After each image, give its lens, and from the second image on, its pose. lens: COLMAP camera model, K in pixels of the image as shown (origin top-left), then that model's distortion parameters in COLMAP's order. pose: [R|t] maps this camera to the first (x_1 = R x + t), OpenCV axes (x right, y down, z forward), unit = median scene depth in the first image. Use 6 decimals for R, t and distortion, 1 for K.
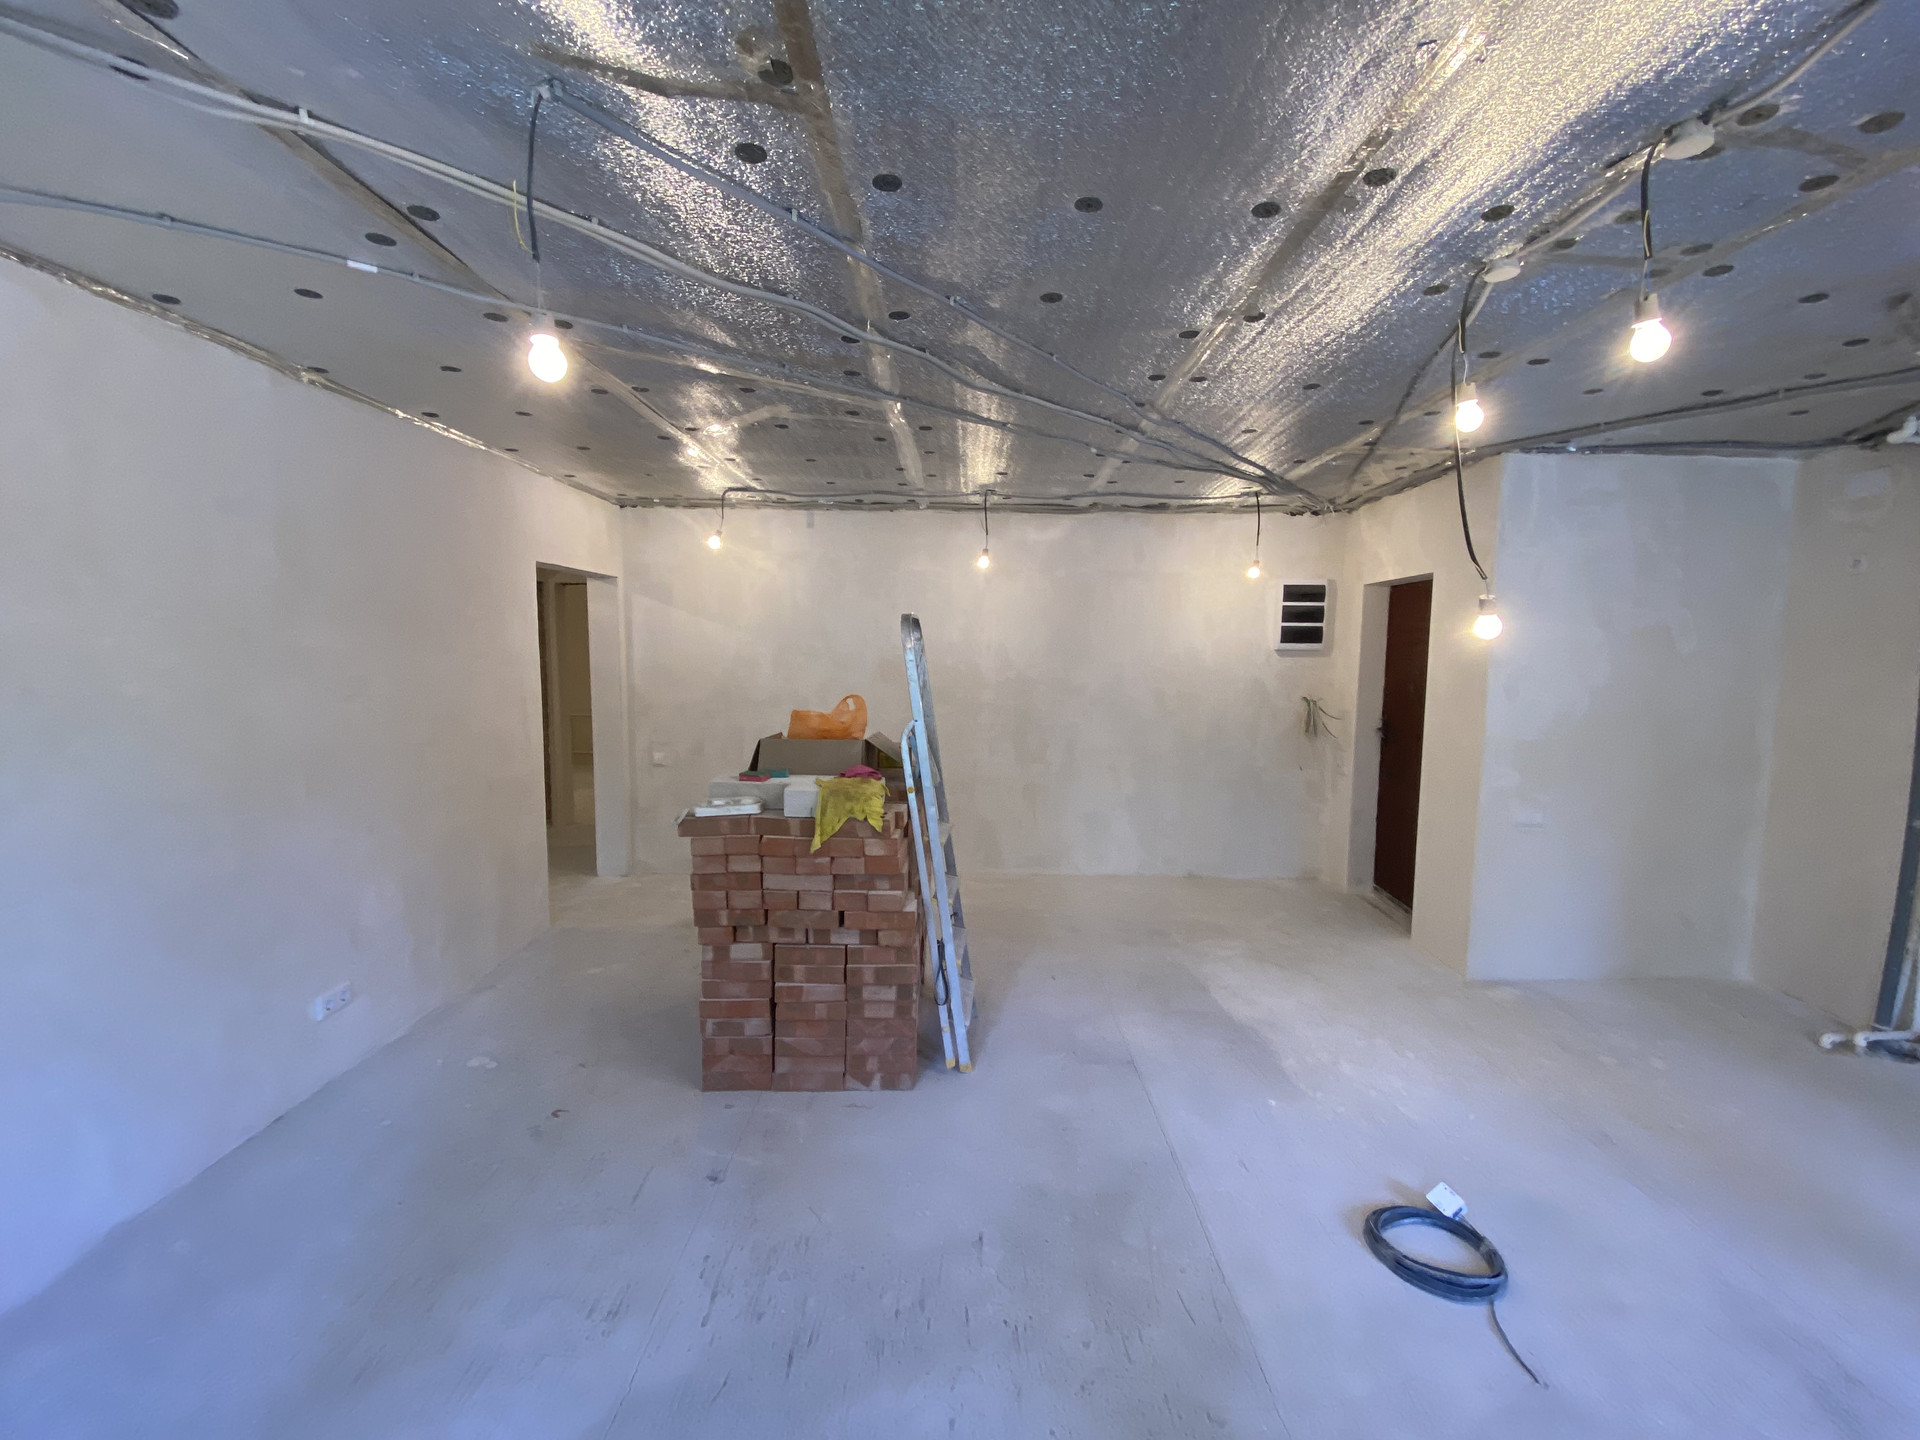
lens RADIAL K [[805.2, 0, 960.7], [0, 805.2, 722.2], [0, 0, 1]] dist [0.013687, -0.011887]
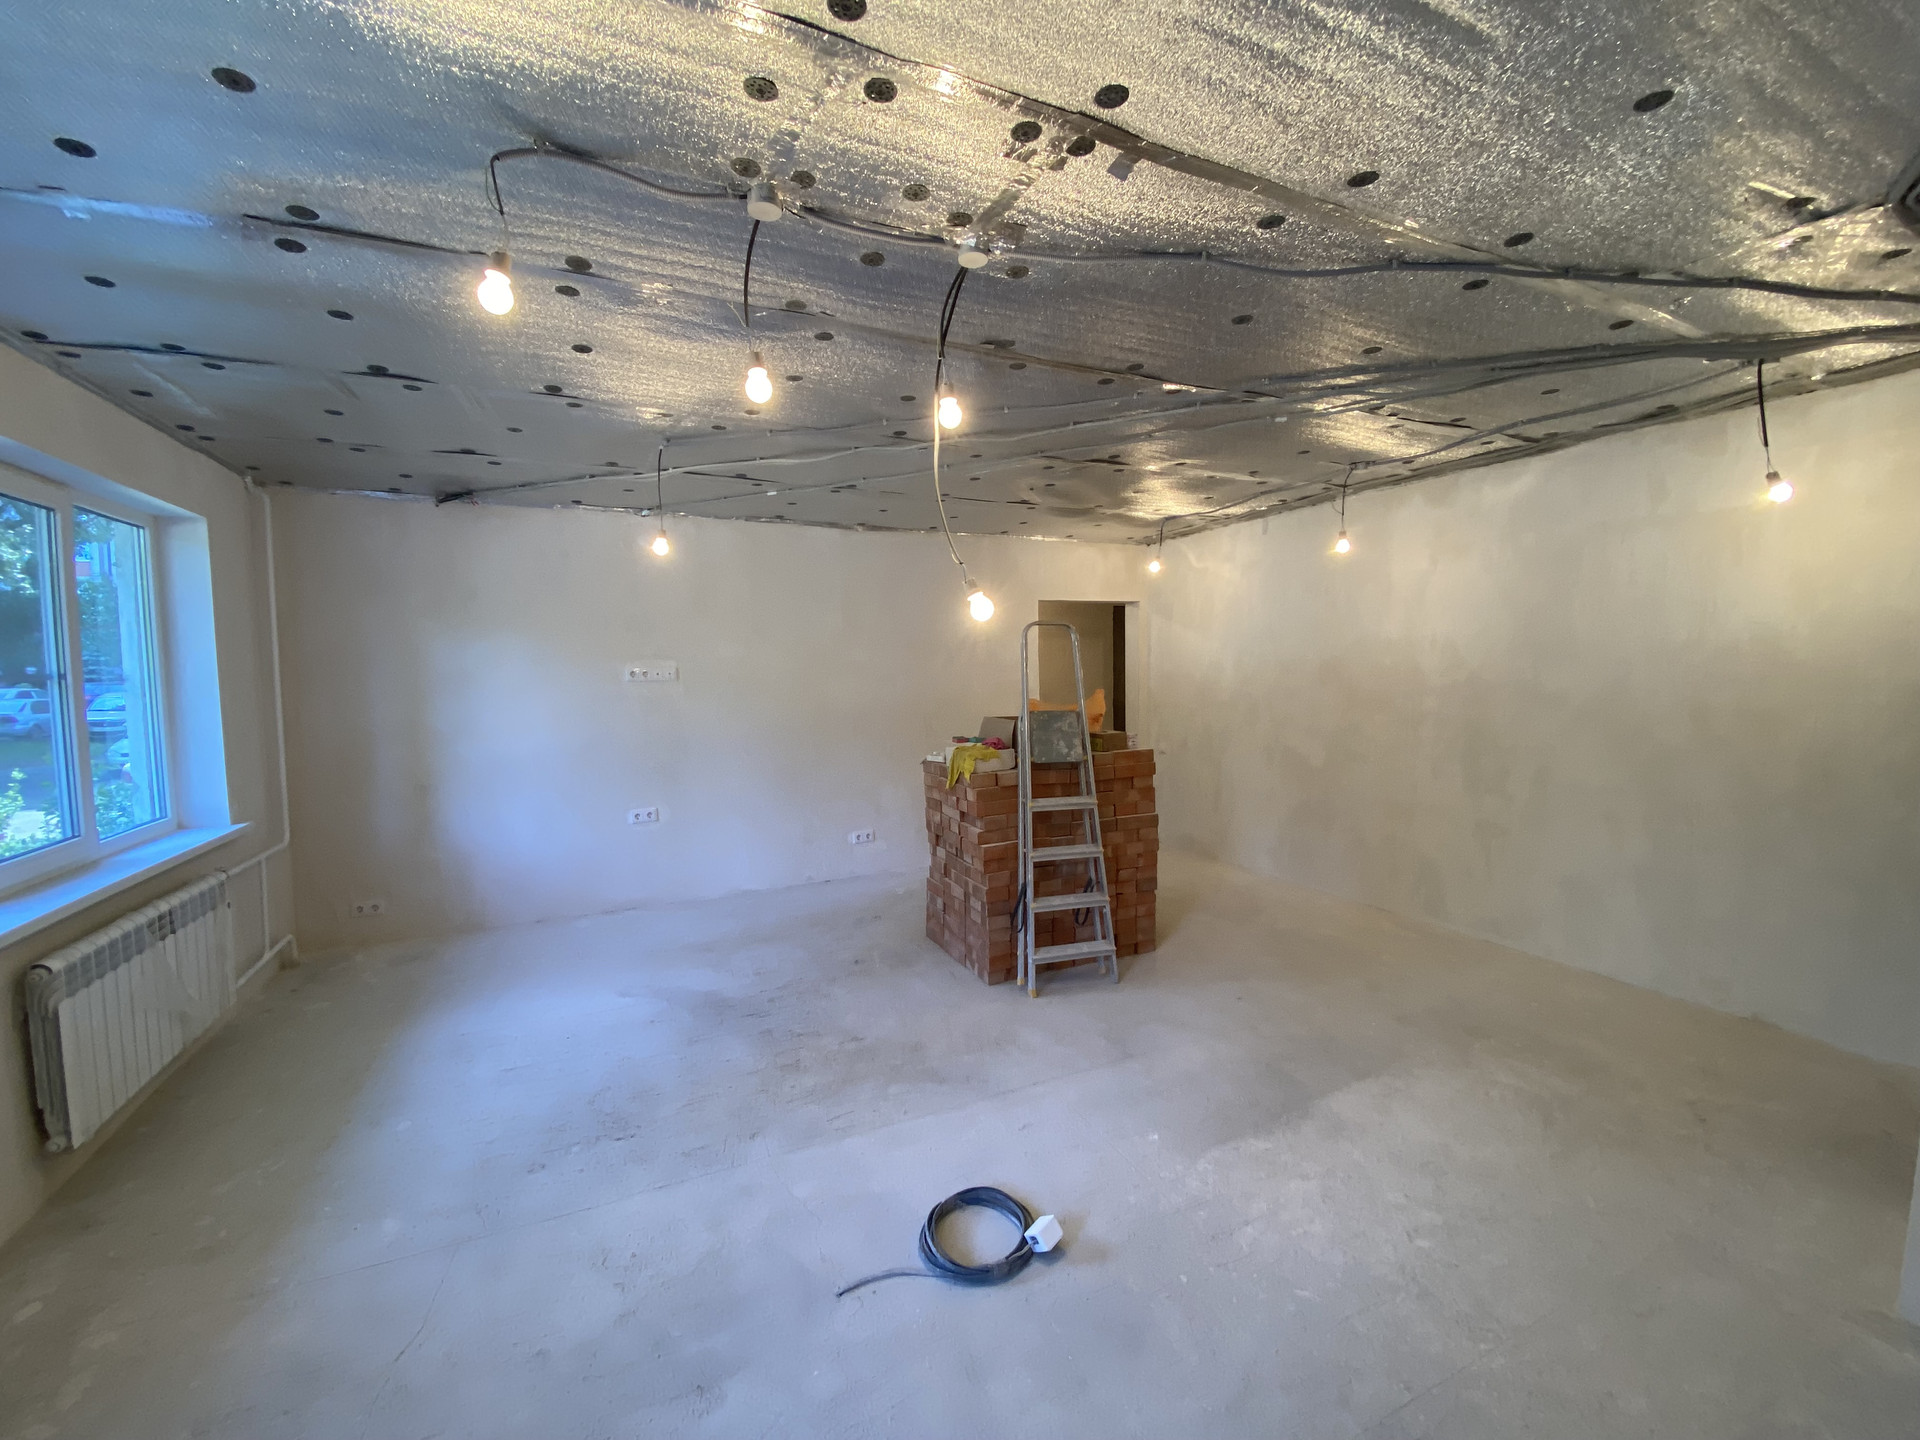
lens RADIAL K [[779.3, 0, 920.0], [0, 779.3, 735.6], [0, 0, 1]] dist [0.011694, -0.017136]
pose [[0.377157, 0.062088, -0.924066, 0.906305], [-0.077411, 0.996372, 0.035351, 0.019142], [0.922908, 0.058200, 0.380595, 0.355735]]
